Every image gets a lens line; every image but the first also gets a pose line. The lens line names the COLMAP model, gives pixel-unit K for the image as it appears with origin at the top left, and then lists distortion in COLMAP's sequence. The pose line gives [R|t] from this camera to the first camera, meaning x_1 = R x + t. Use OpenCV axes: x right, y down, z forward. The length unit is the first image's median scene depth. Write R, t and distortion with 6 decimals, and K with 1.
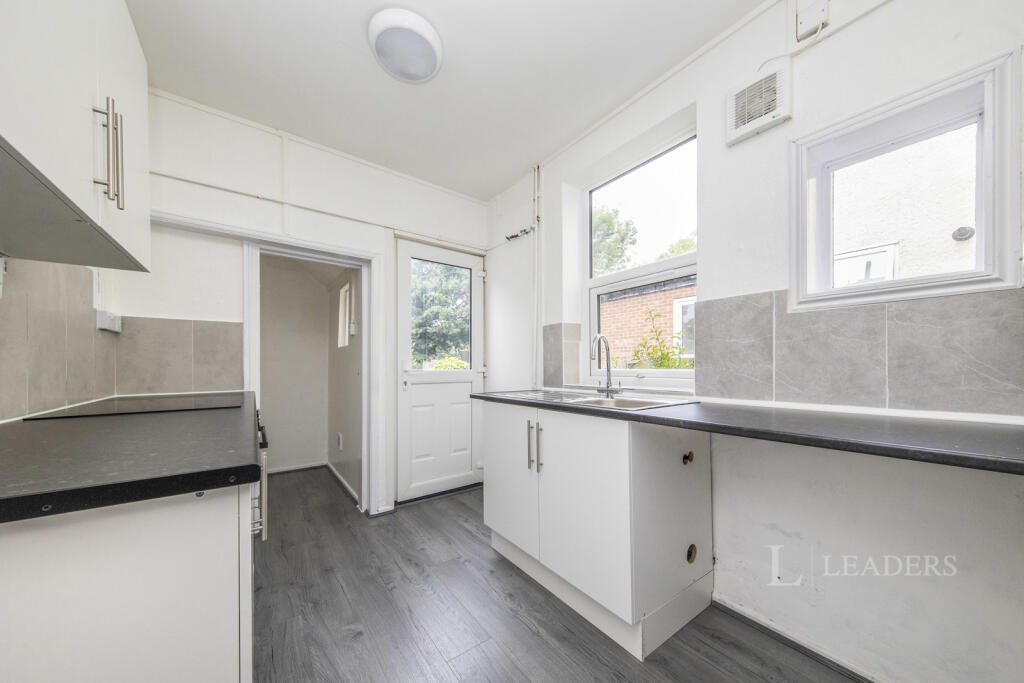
lens RADIAL K [[347.5, 0, 512.2], [0, 347.5, 374.3], [0, 0, 1]] dist [-0.009322, -0.000019]
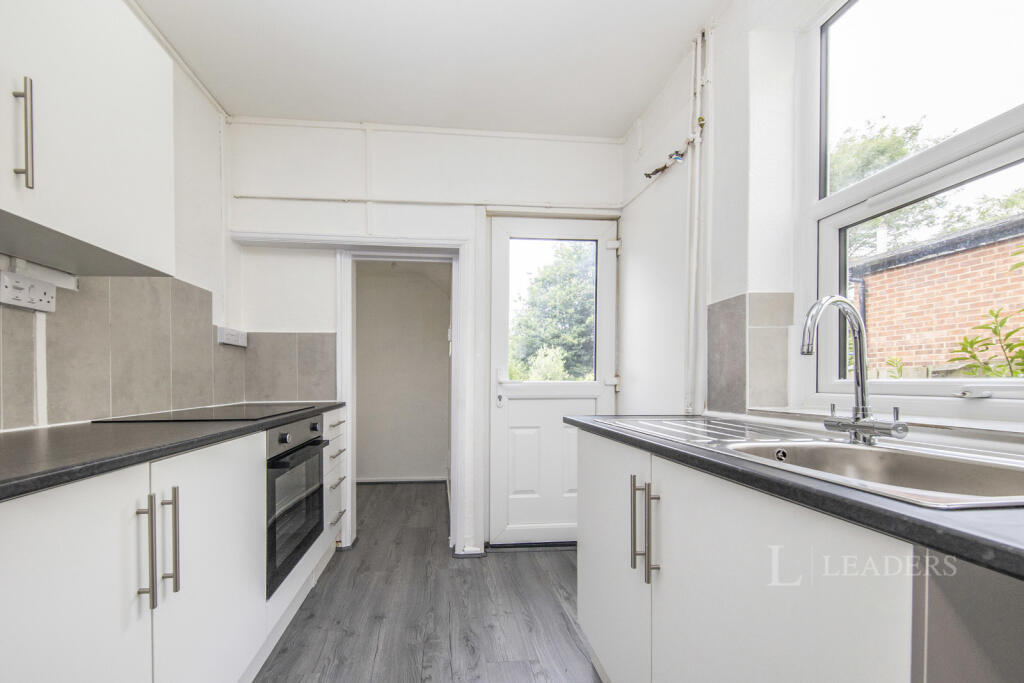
lens RADIAL K [[367.5, 0, 464.0], [0, 367.5, 390.3], [0, 0, 1]] dist [0.001028, -0.000236]
pose [[0.832615, 0.014136, -0.553671, 0.096243], [-0.010801, 0.999899, 0.009288, 0.001752], [0.553746, -0.001753, 0.832684, 0.273487]]
